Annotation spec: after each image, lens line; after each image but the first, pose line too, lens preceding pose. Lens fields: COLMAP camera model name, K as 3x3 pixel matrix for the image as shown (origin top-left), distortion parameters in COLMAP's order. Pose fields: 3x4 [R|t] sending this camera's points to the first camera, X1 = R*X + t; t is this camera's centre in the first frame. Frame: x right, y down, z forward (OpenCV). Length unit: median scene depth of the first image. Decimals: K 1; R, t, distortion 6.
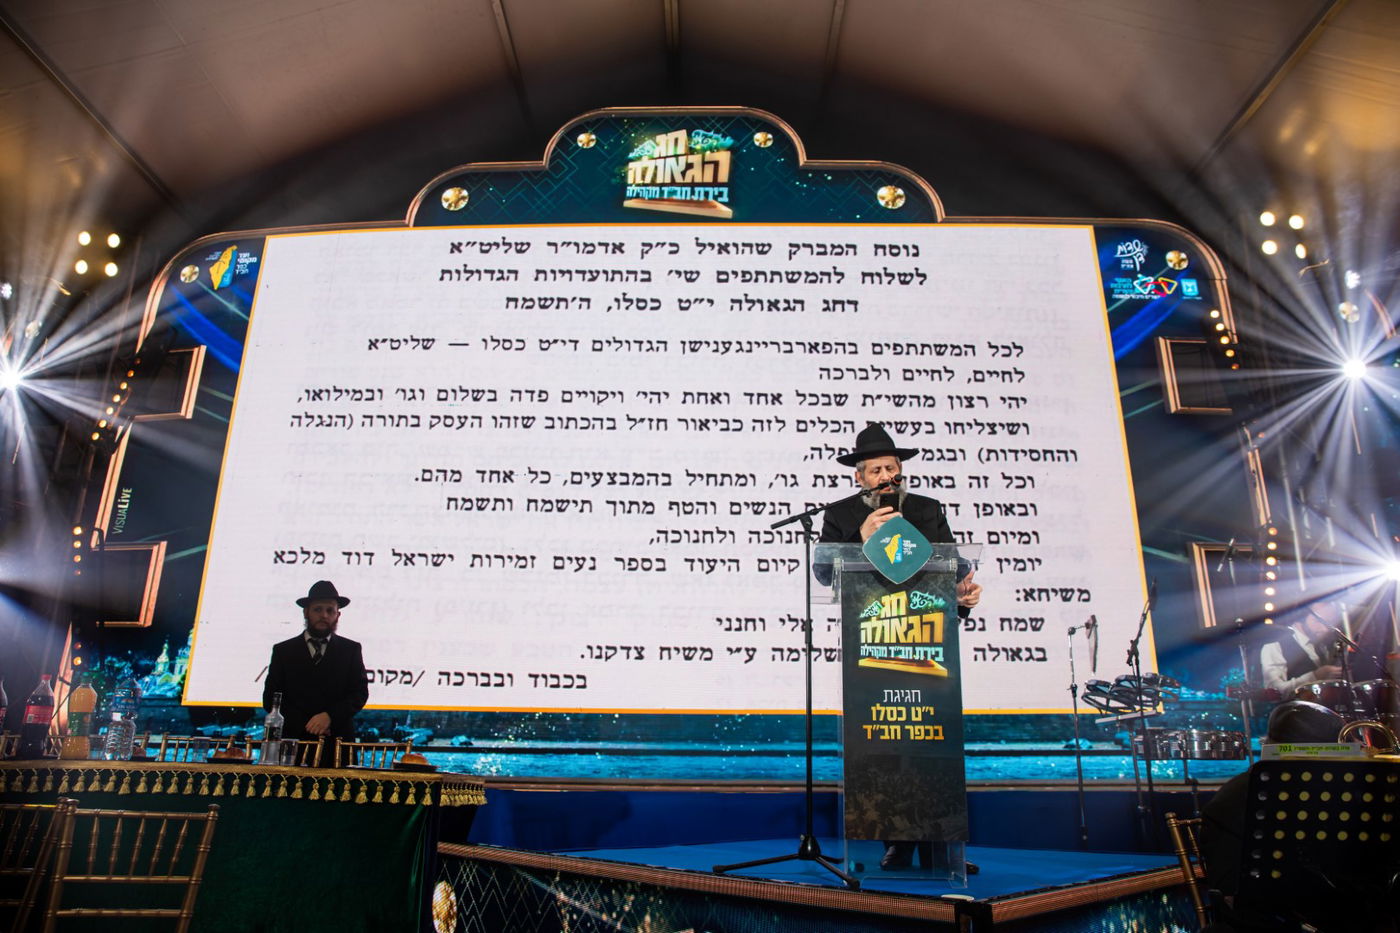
lens RADIAL K [[984.6, 0, 702.2], [0, 984.6, 457.9], [0, 0, 1]] dist [-0.019648, 0.005568]
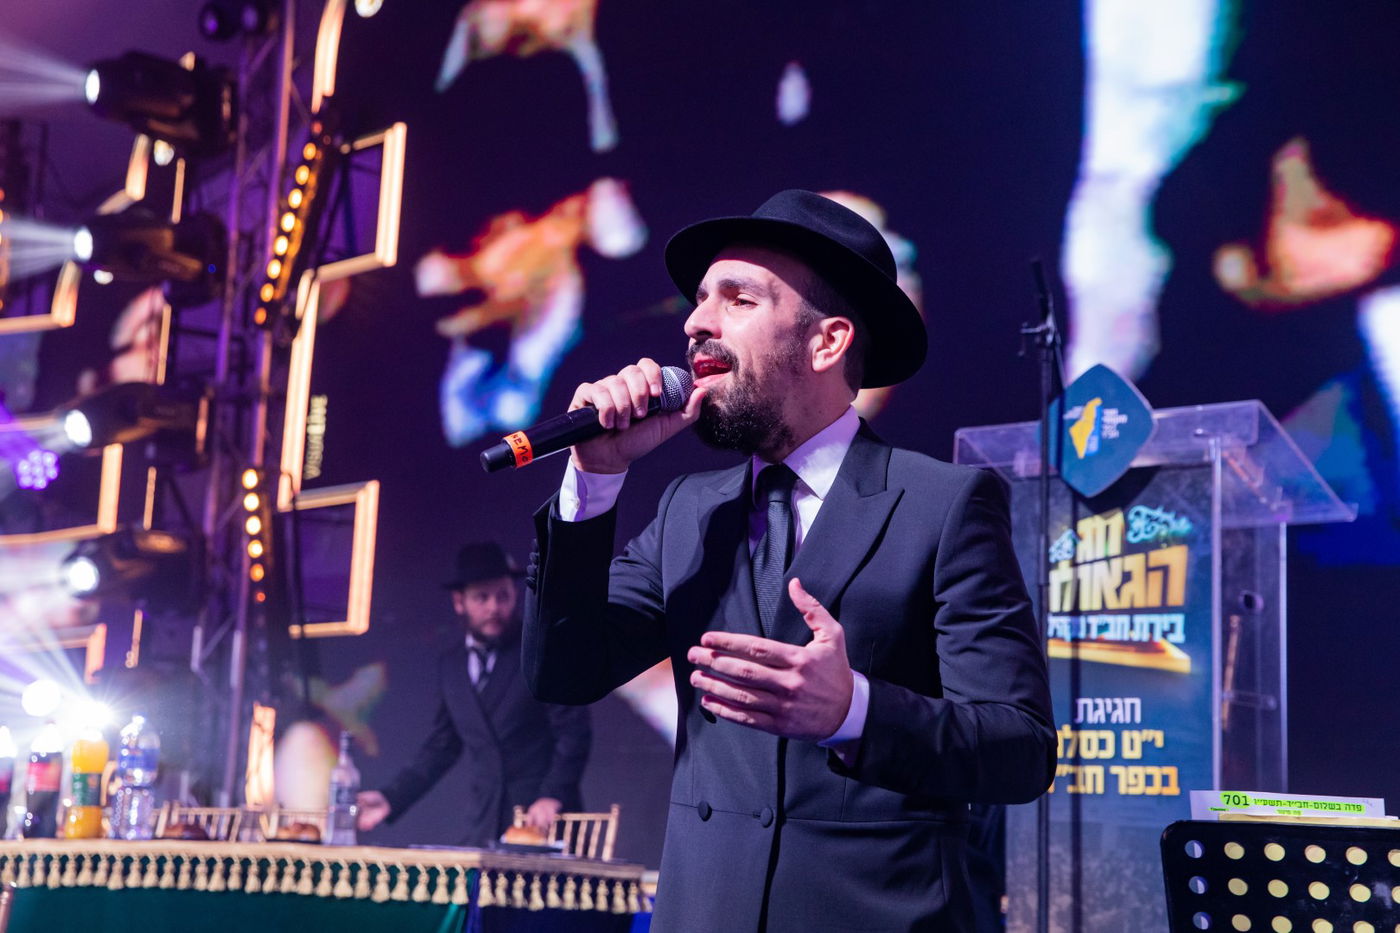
lens RADIAL K [[2323.8, 0, 692.7], [0, 2323.8, 391.3], [0, 0, 1]] dist [0.240187, 0.000000]
pose [[0.828115, -0.102079, -0.551185, 0.394685], [0.155414, 0.986543, 0.050791, -0.011960], [0.538583, -0.127723, 0.832836, -0.072870]]
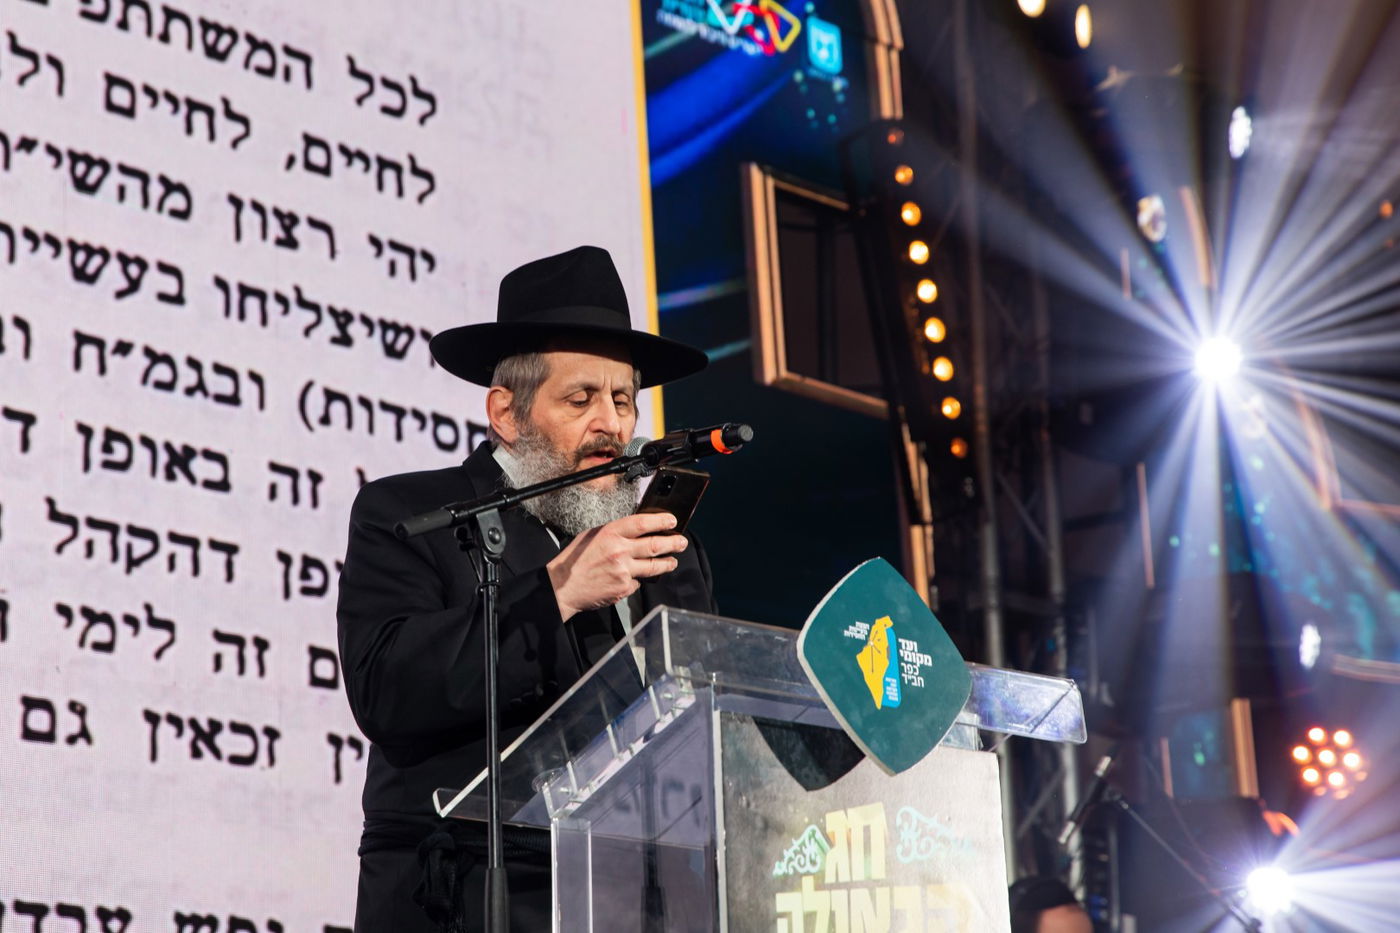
lens RADIAL K [[3105.8, 0, 613.8], [0, 3105.8, 440.5], [0, 0, 1]] dist [0.213740, 0.000000]
pose [[0.751594, 0.169736, 0.637414, -0.281806], [-0.169158, 0.983608, -0.062465, 0.055797], [-0.637568, -0.060876, 0.767985, 0.173625]]
